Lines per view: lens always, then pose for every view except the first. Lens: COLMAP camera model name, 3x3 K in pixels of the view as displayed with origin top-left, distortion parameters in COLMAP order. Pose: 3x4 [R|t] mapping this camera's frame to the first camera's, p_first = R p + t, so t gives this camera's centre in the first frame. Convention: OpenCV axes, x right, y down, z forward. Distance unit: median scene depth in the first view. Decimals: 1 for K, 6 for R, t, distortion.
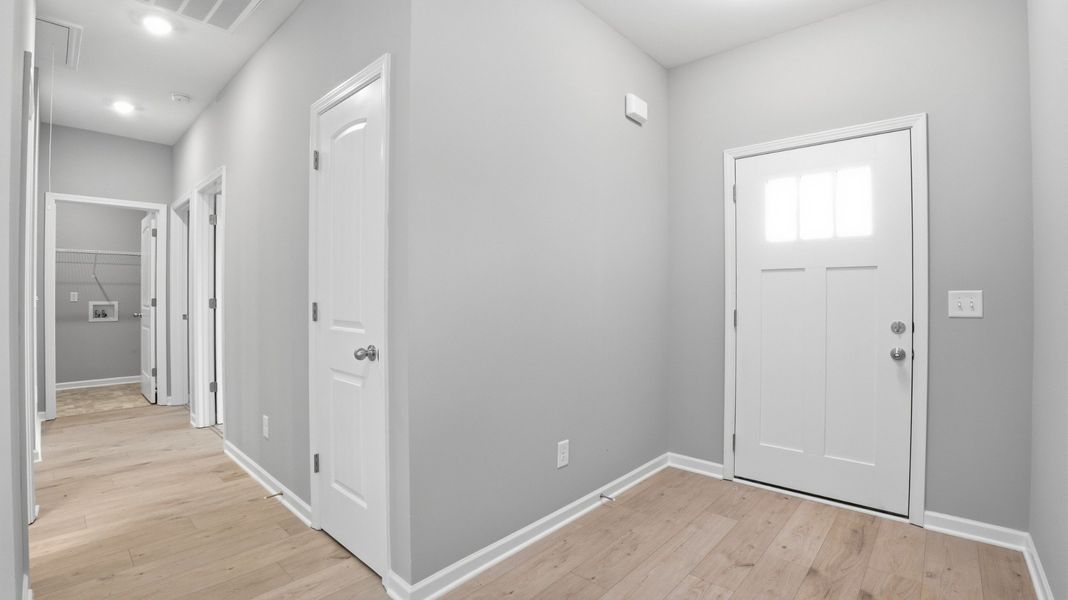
lens RADIAL K [[466.0, 0, 536.0], [0, 466.0, 298.1], [0, 0, 1]] dist [-0.026899, 0.000023]
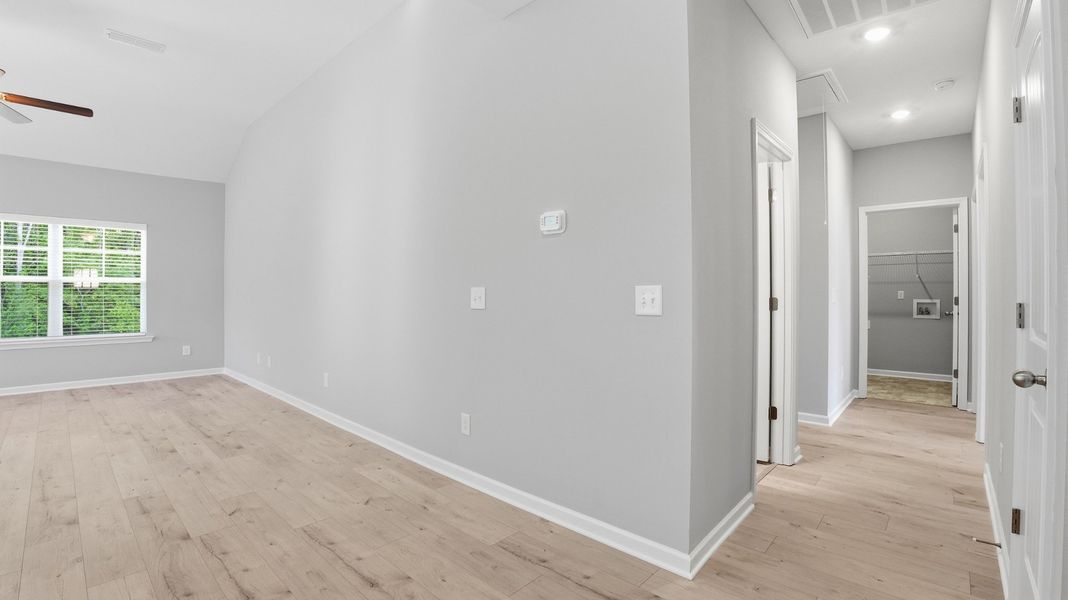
lens RADIAL K [[466.0, 0, 538.6], [0, 466.0, 295.2], [0, 0, 1]] dist [-0.026899, 0.000023]
pose [[0.041011, 0.004890, -0.999147, 0.134035], [-0.007715, 0.999960, 0.004578, -0.000440], [0.999129, 0.007521, 0.041047, 0.133014]]
